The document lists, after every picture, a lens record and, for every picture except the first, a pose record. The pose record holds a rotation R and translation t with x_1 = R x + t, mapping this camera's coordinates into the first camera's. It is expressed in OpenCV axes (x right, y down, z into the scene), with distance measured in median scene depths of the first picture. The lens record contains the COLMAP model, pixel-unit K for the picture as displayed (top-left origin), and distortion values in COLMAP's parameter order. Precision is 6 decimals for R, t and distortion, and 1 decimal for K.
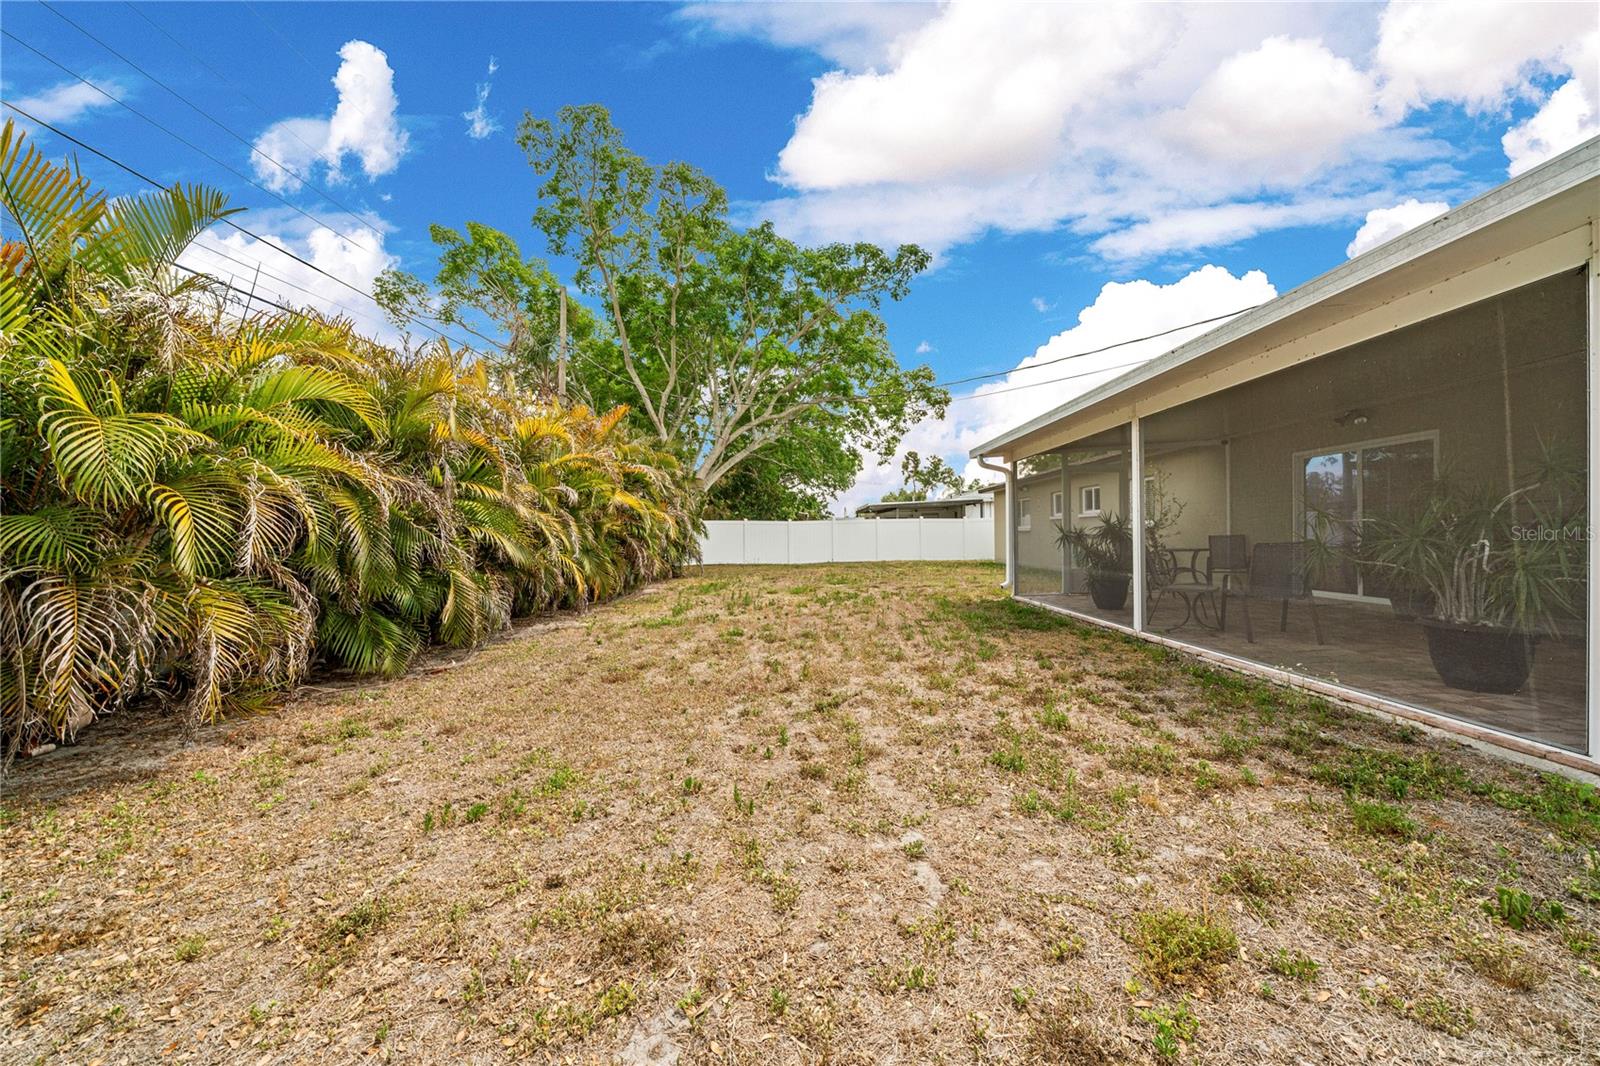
lens RADIAL K [[551.5, 0, 802.9], [0, 551.5, 529.4], [0, 0, 1]] dist [-0.005006, -0.000058]
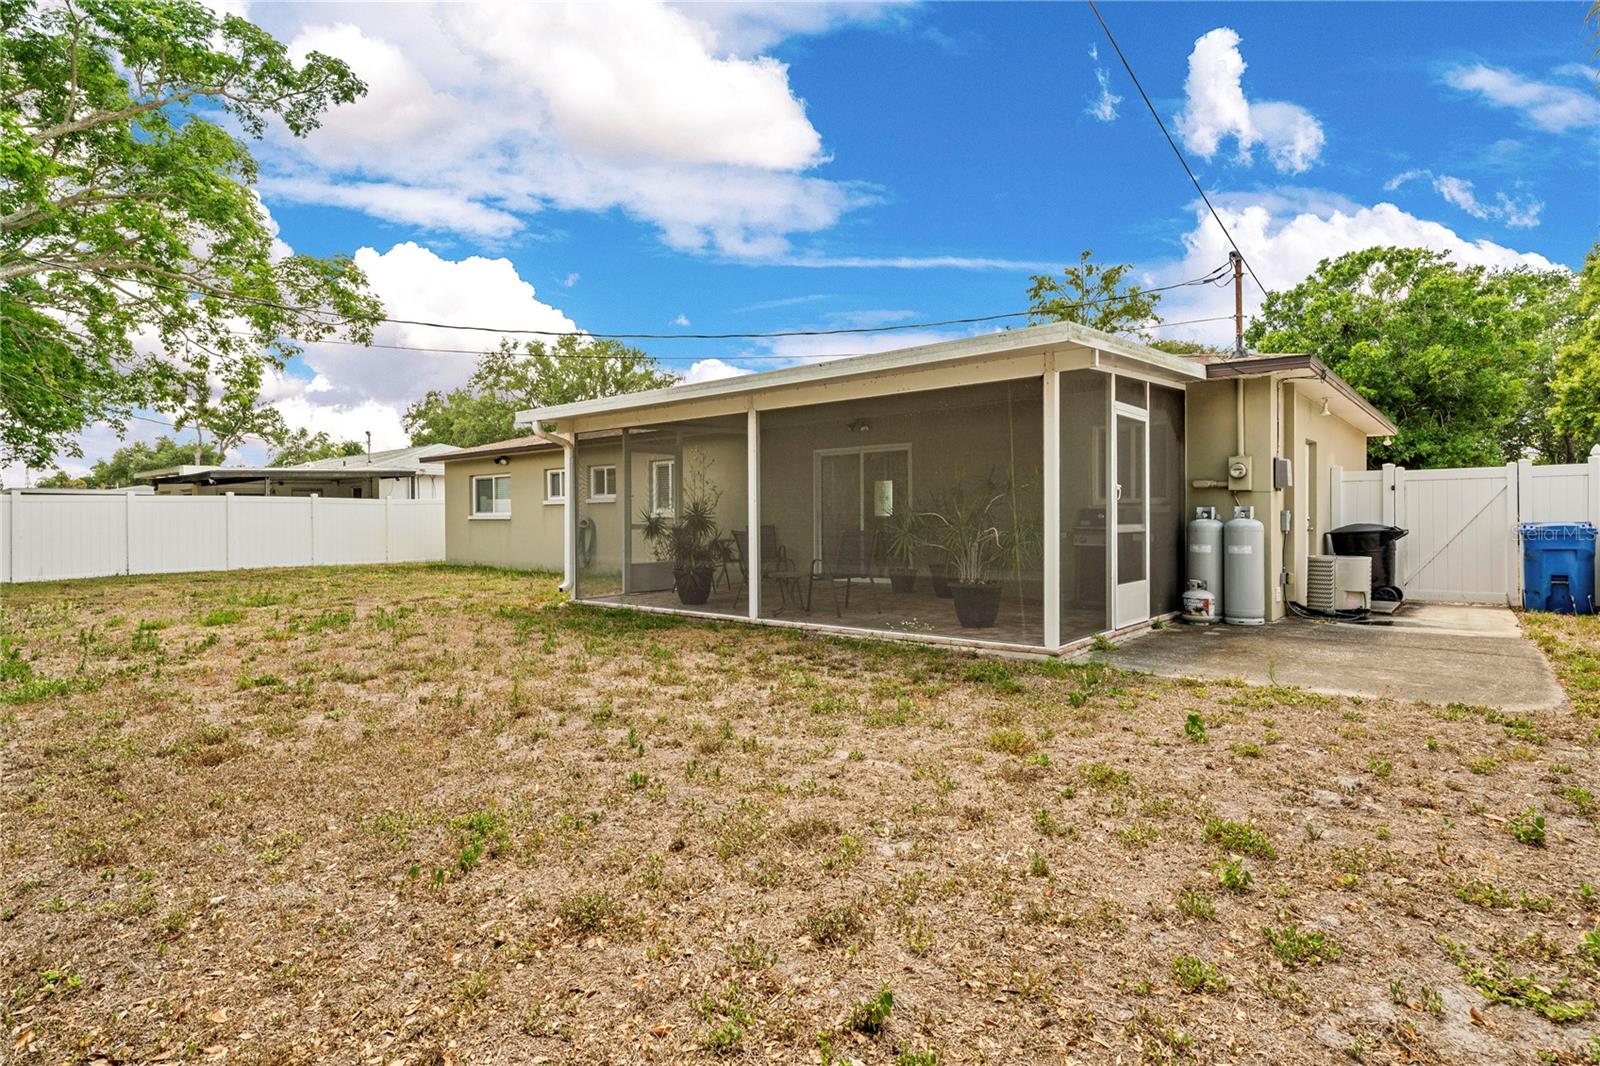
lens RADIAL K [[856.4, 0, 804.0], [0, 856.4, 528.6], [0, 0, 1]] dist [0.001193, 0.000158]
pose [[0.640167, -0.001463, 0.768235, -0.204660], [-0.009425, 0.999908, 0.009758, 0.000230], [-0.768178, -0.013487, 0.640094, -0.033674]]
